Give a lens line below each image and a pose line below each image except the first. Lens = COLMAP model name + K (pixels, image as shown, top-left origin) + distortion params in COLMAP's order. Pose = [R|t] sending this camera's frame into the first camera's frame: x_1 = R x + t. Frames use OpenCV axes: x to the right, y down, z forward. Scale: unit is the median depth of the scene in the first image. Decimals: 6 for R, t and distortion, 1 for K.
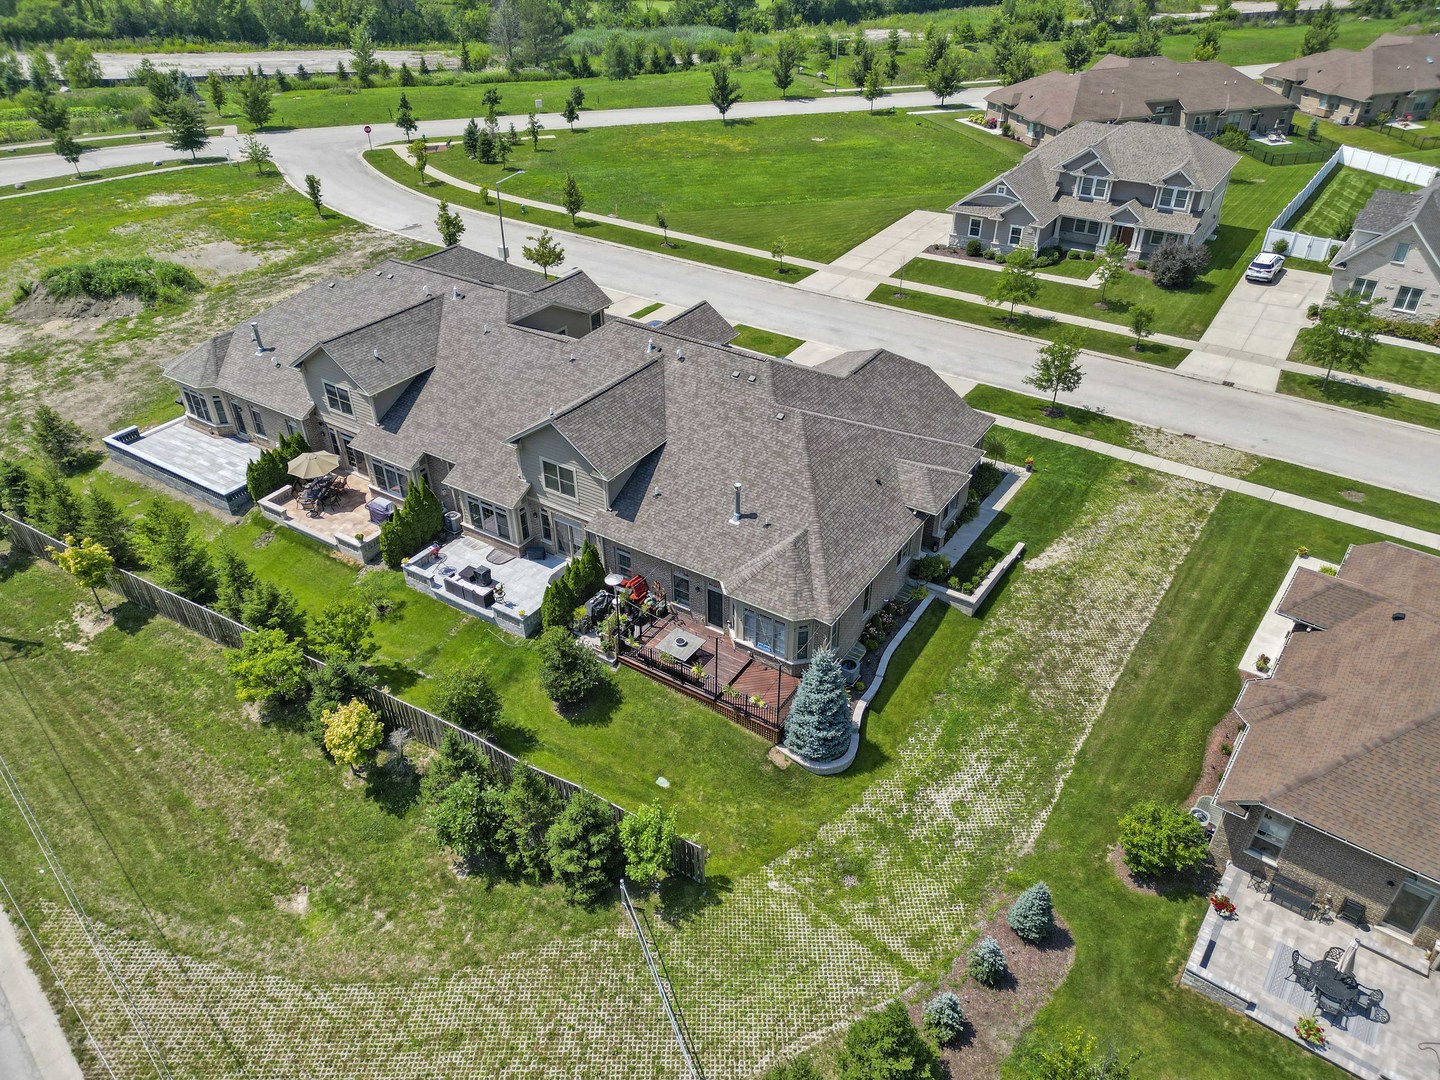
lens RADIAL K [[1018.9, 0, 720.0], [0, 1018.9, 540.0], [0, 0, 1]] dist [0.070008, -0.065120]
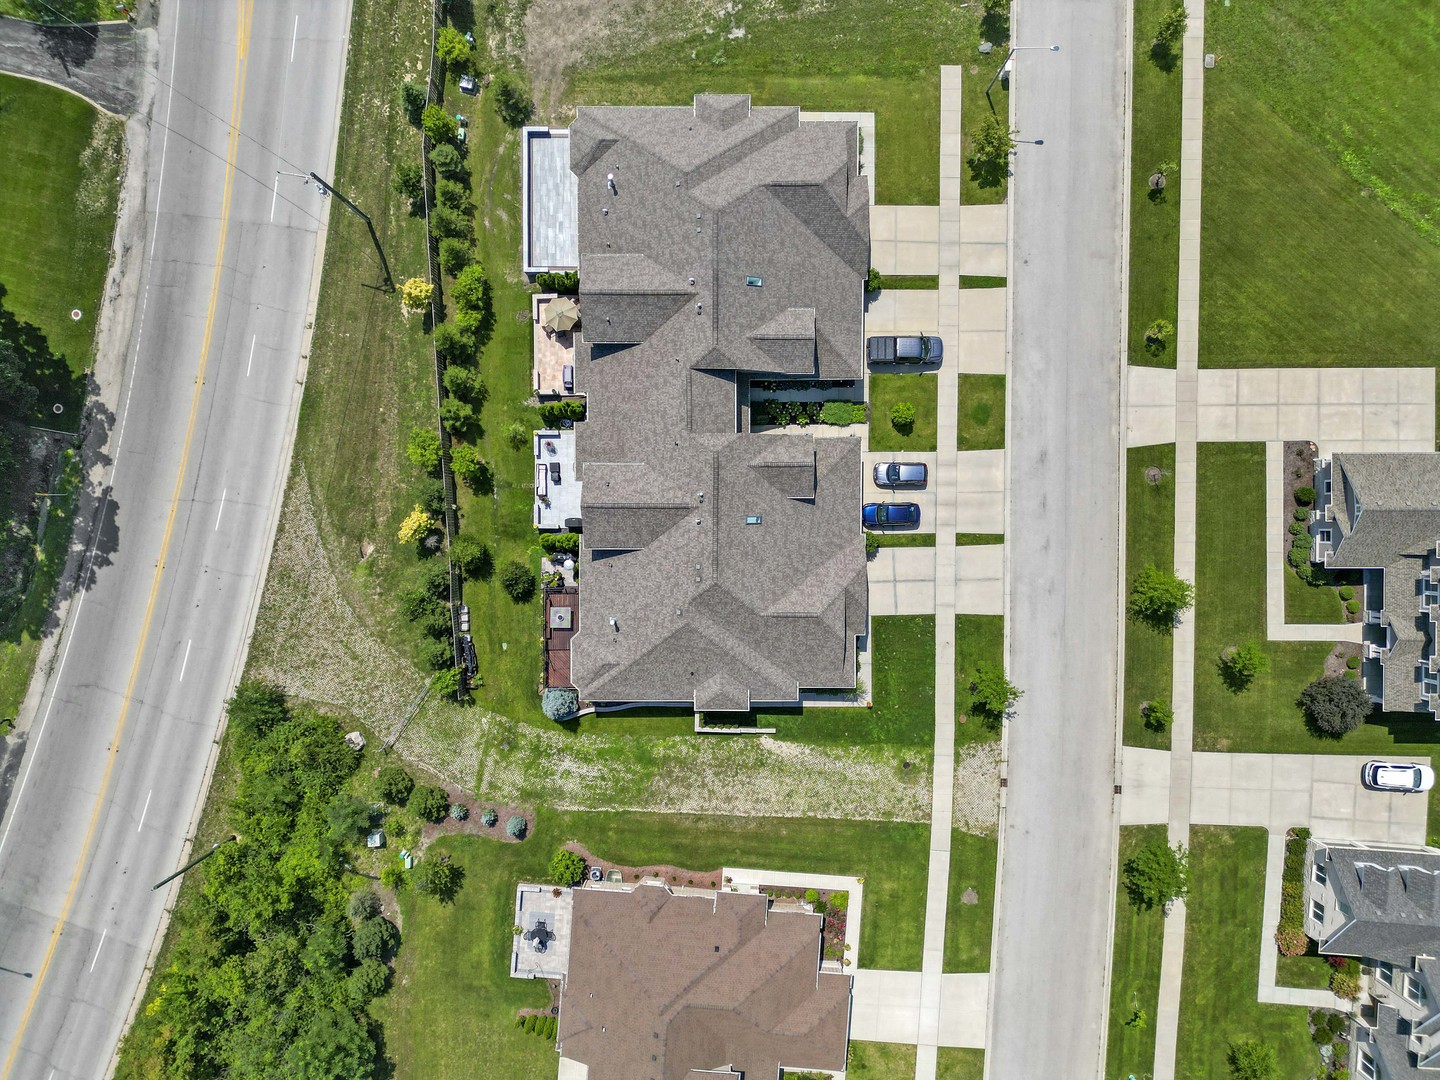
lens RADIAL K [[999.2, 0, 720.0], [0, 999.2, 540.0], [0, 0, 1]] dist [0.094005, -0.106498]
pose [[0.544313, 0.838865, 0.005413, -0.005930], [-0.463684, 0.295480, 0.835277, -1.001548], [0.699085, -0.457162, 0.549802, 0.167555]]
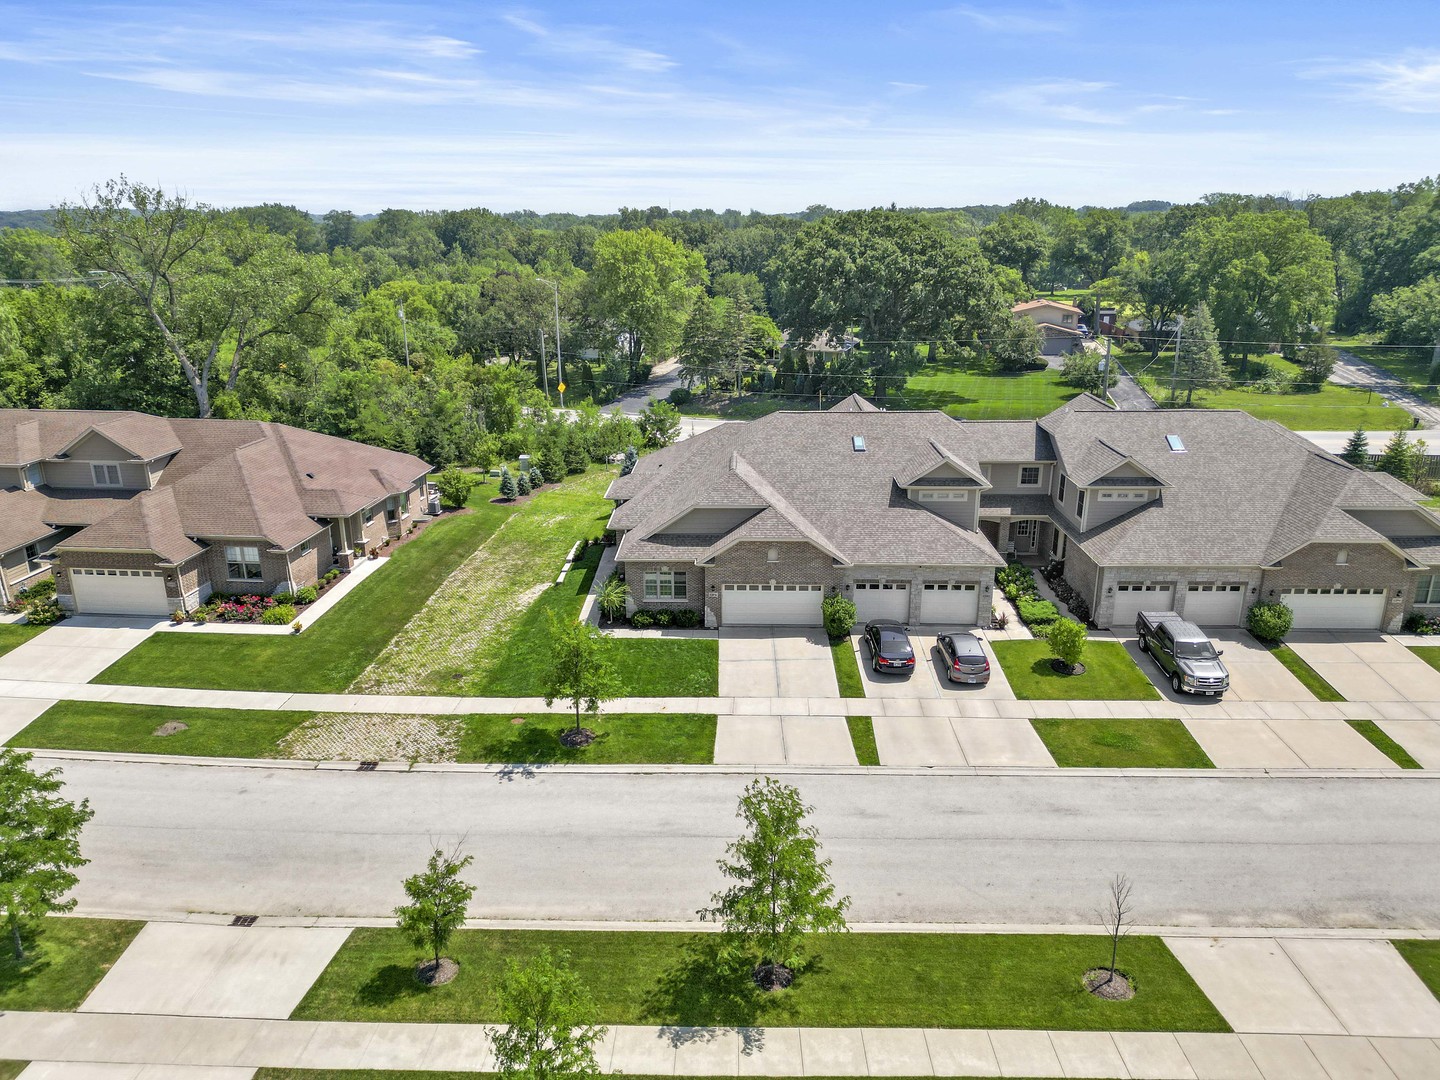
lens RADIAL K [[999.2, 0, 720.0], [0, 999.2, 540.0], [0, 0, 1]] dist [0.094005, -0.106498]
pose [[-0.851685, 0.159577, -0.499167, 0.511125], [-0.293113, 0.644533, 0.706160, -0.636009], [0.434417, 0.747738, -0.502165, 1.191078]]
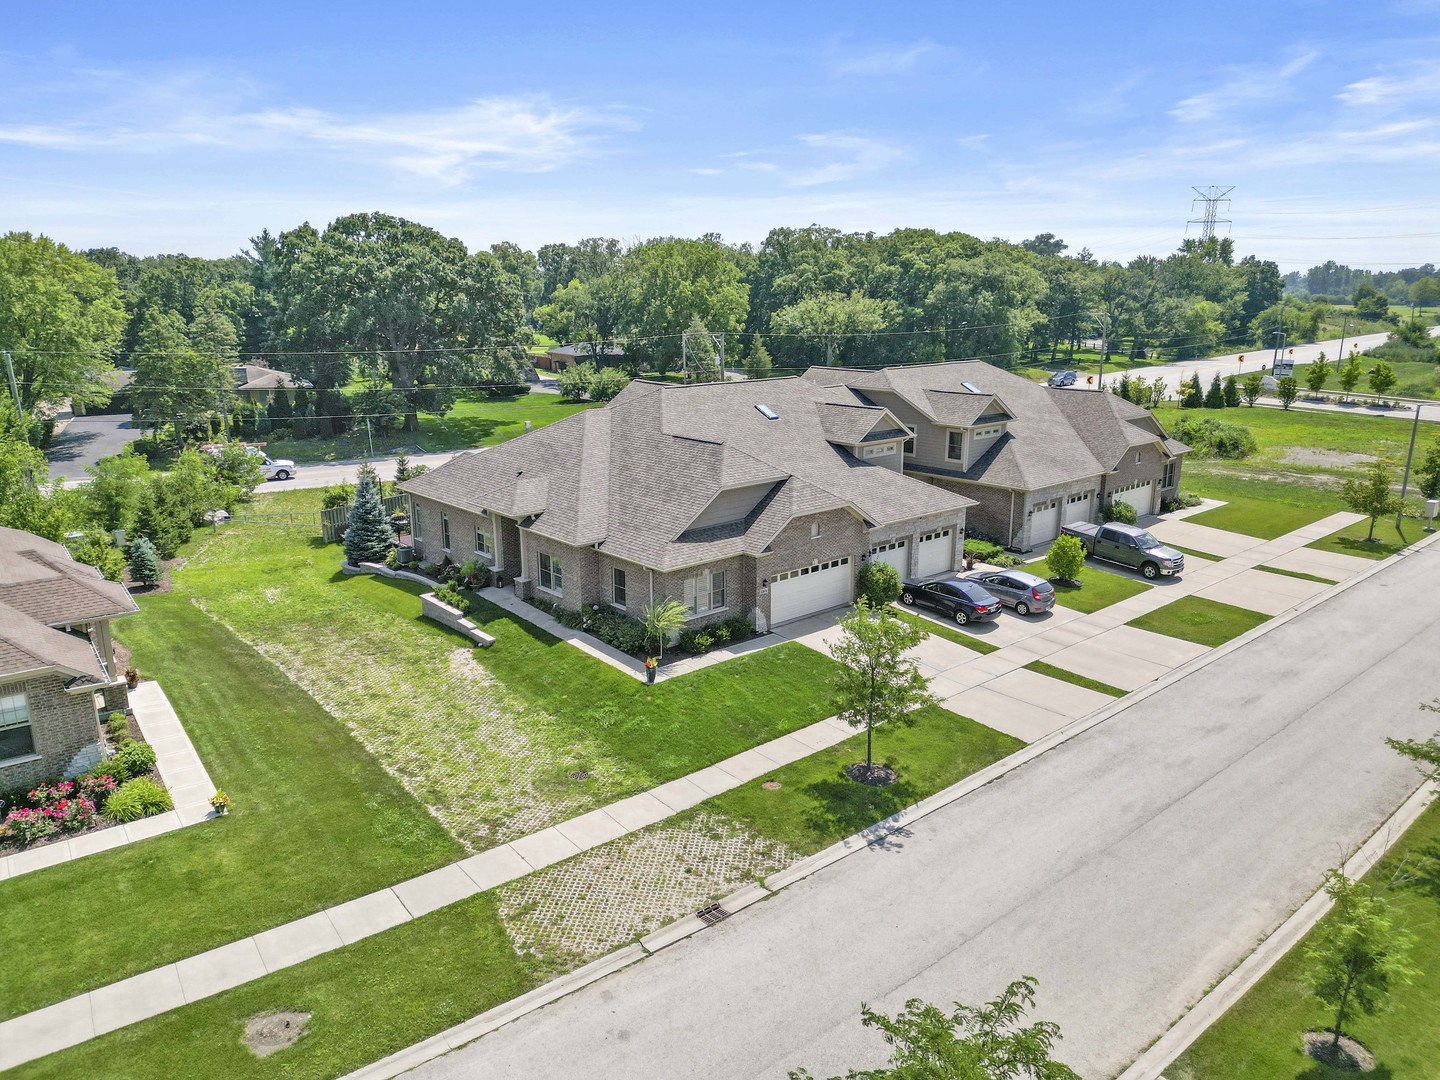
lens RADIAL K [[999.2, 0, 720.0], [0, 999.2, 540.0], [0, 0, 1]] dist [0.094005, -0.106498]
pose [[-0.275395, 0.231352, -0.933078, 0.709535], [-0.538594, 0.766842, 0.349099, -0.313580], [0.796288, 0.598690, -0.086580, 0.868391]]
